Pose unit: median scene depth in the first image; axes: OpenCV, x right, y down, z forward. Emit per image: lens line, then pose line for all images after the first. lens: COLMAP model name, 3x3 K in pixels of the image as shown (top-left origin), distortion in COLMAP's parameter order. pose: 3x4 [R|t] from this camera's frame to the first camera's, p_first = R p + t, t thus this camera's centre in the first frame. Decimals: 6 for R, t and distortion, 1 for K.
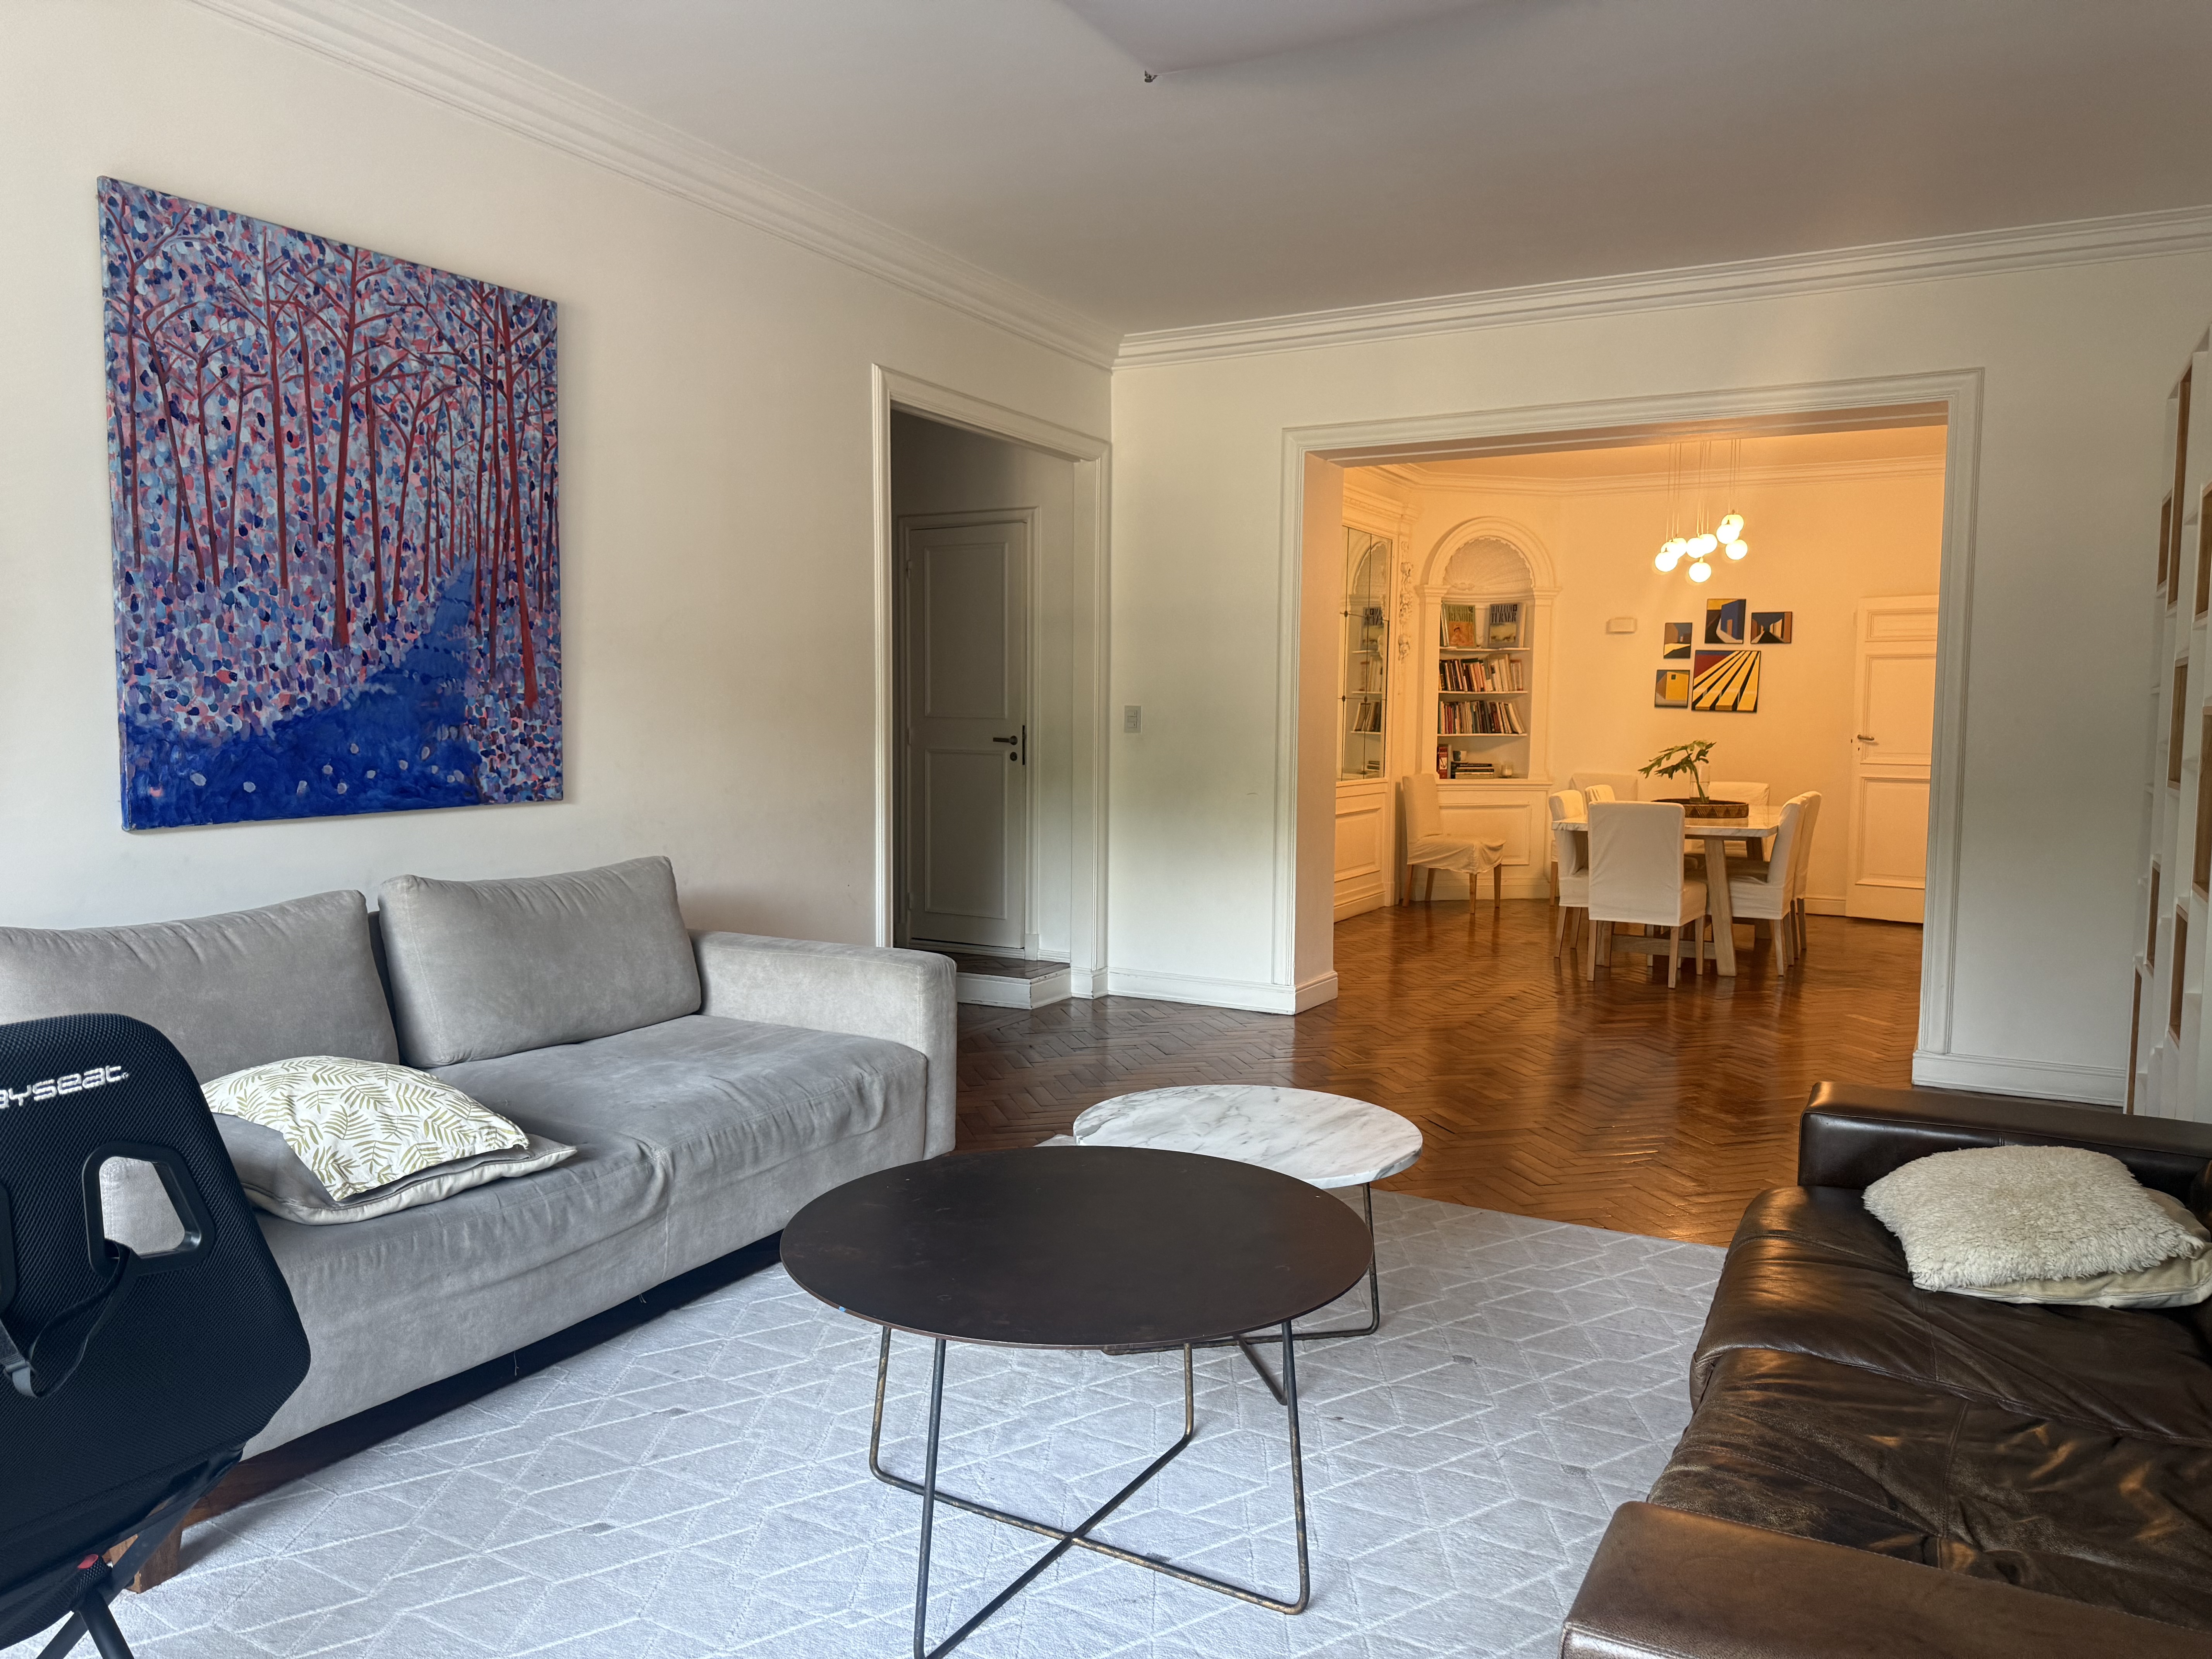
lens RADIAL K [[1566.7, 0, 1104.4], [0, 1566.7, 833.8], [0, 0, 1]] dist [0.001681, -0.003905]
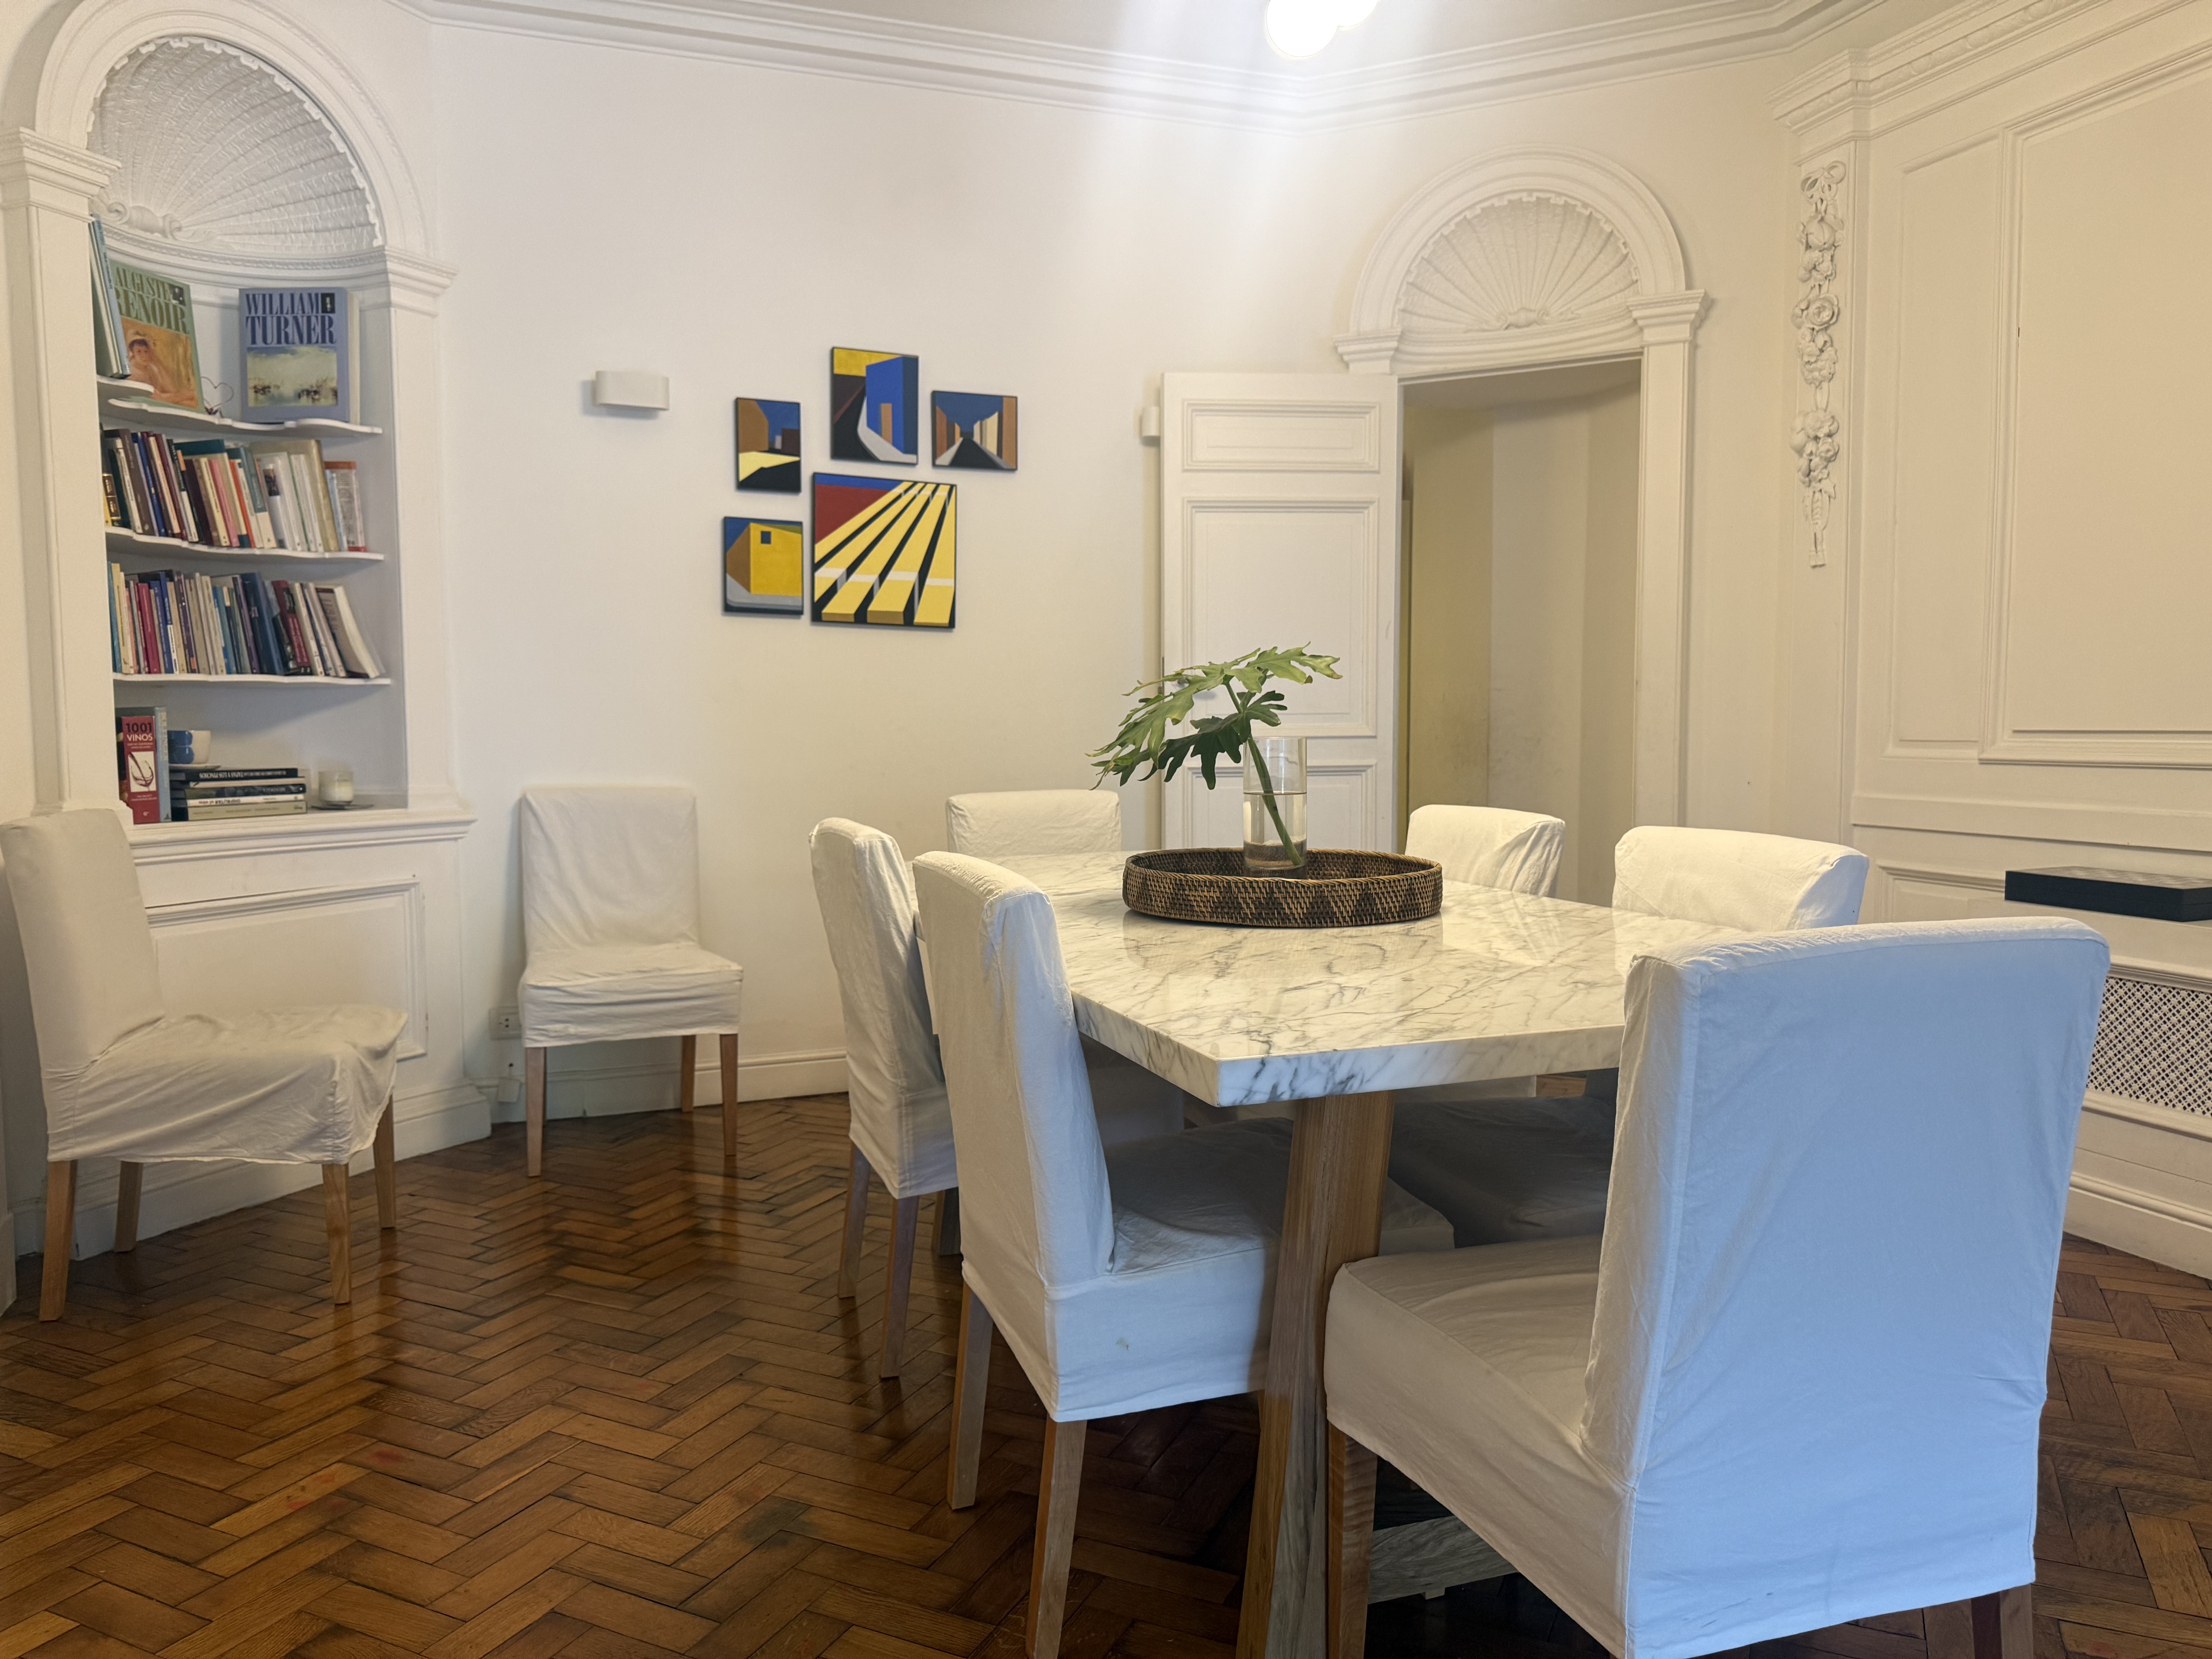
lens RADIAL K [[1566.7, 0, 1055.4], [0, 1566.7, 864.8], [0, 0, 1]] dist [0.001681, -0.003905]
pose [[0.671444, -0.072166, 0.737533, 0.113077], [0.063541, 0.997188, 0.039726, -0.028225], [-0.738326, 0.020189, 0.674142, 0.676673]]
